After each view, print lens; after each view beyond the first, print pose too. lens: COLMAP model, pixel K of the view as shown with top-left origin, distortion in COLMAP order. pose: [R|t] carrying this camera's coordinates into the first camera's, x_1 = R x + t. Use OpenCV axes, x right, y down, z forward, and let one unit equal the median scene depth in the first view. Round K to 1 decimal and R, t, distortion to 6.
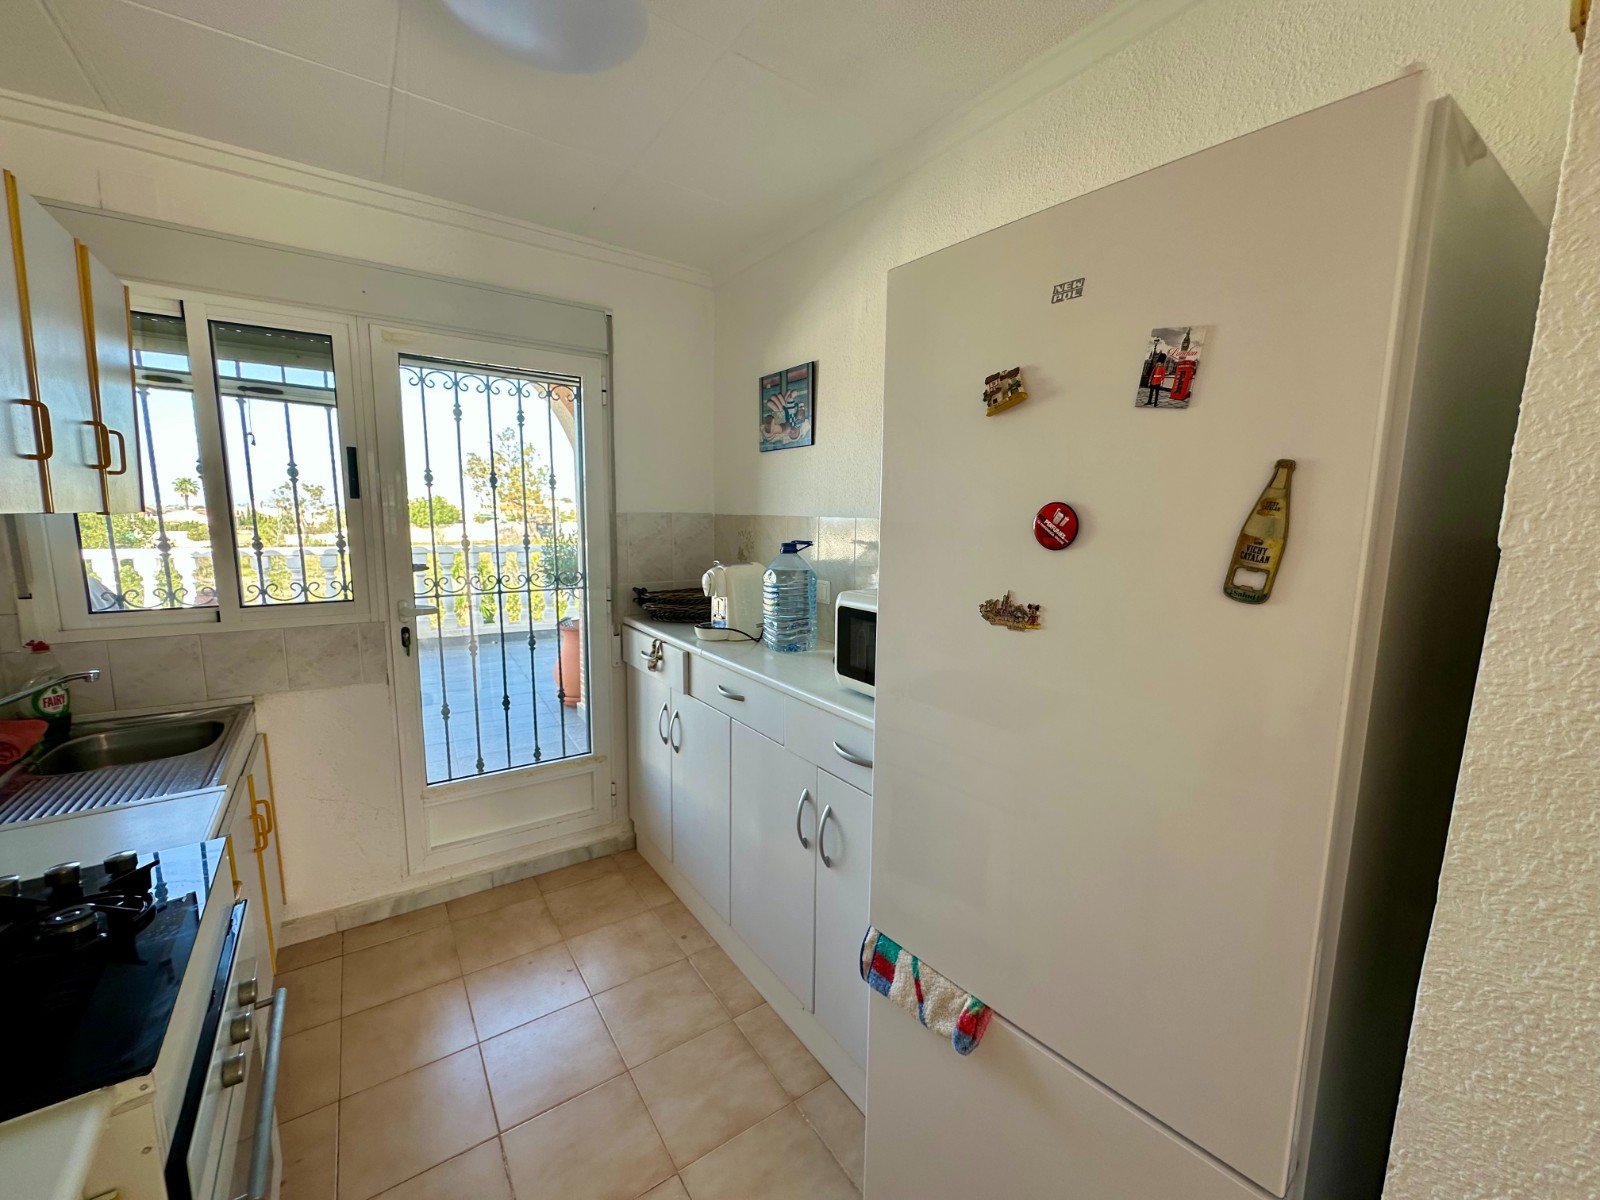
lens RADIAL K [[635.4, 0, 800.0], [0, 635.4, 601.5], [0, 0, 1]] dist [-0.007366, 0.001989]
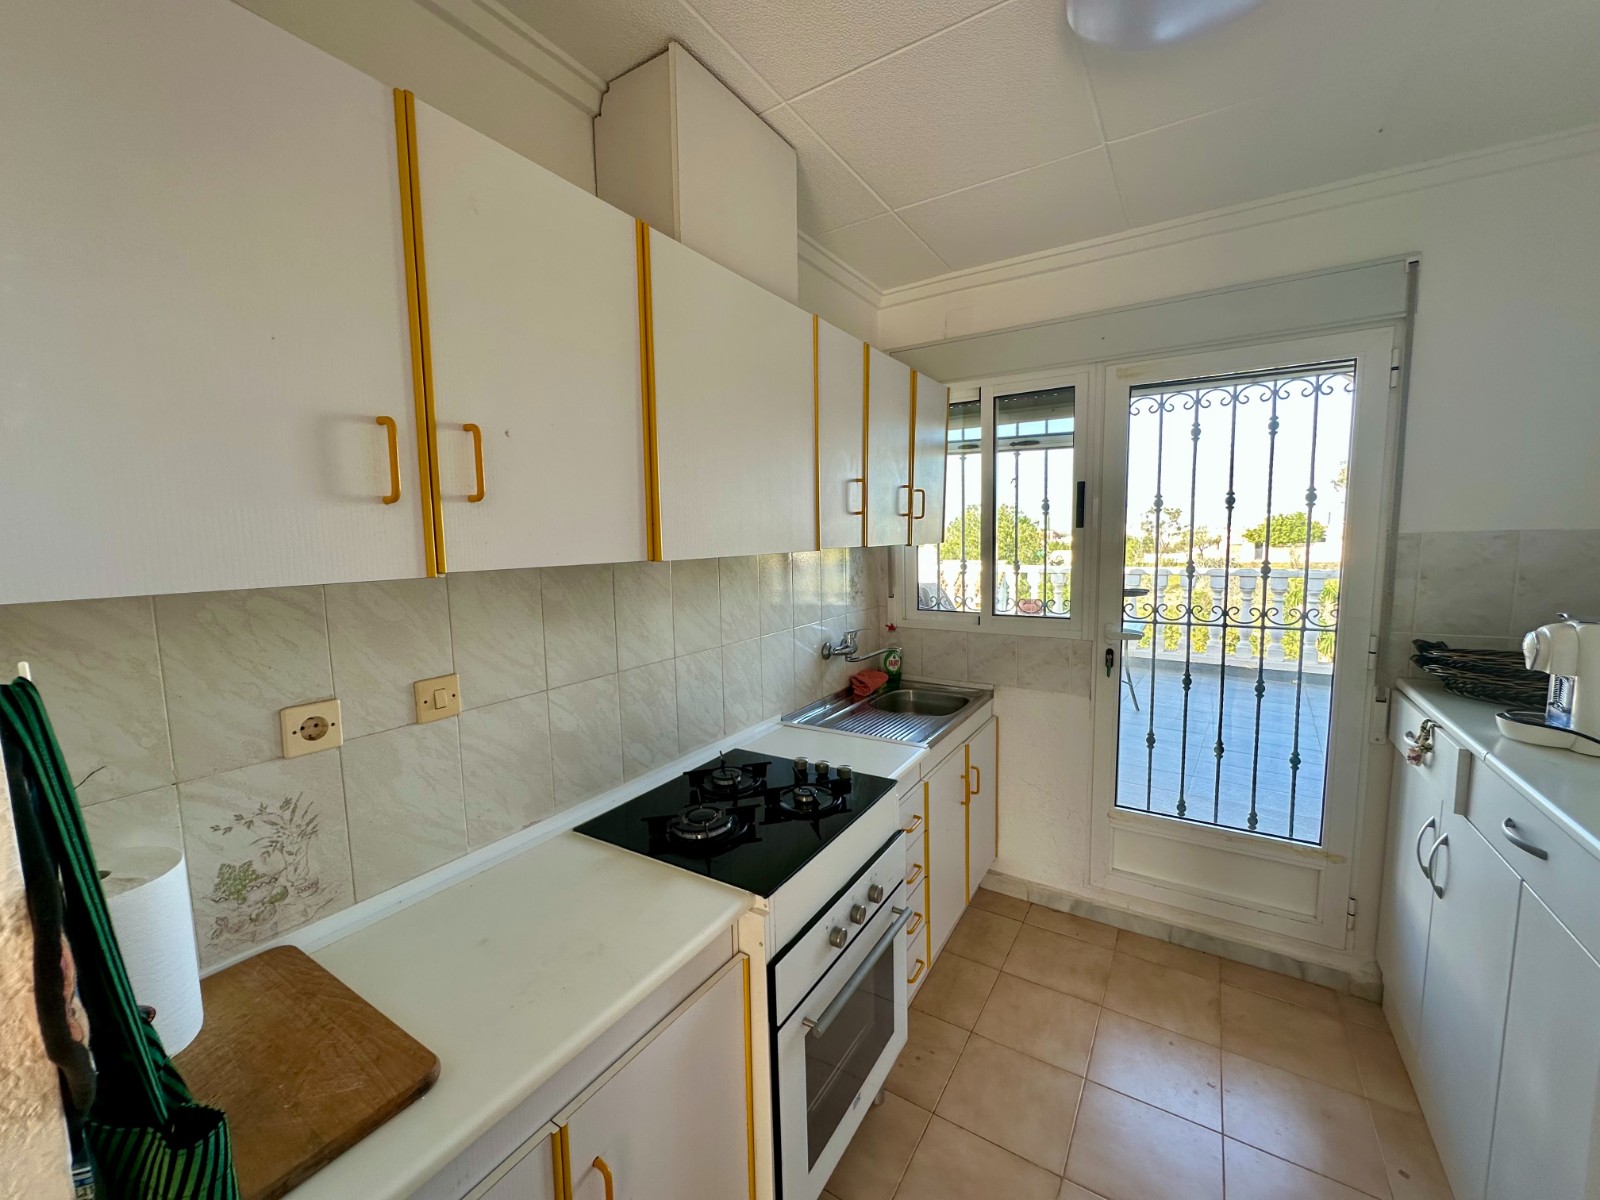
lens RADIAL K [[635.4, 0, 801.3], [0, 635.4, 602.2], [0, 0, 1]] dist [-0.007366, 0.001989]
pose [[0.385258, 0.075126, -0.919746, 0.128728], [-0.103114, 0.993944, 0.037994, -0.021855], [0.917030, 0.080201, 0.390671, 0.115788]]
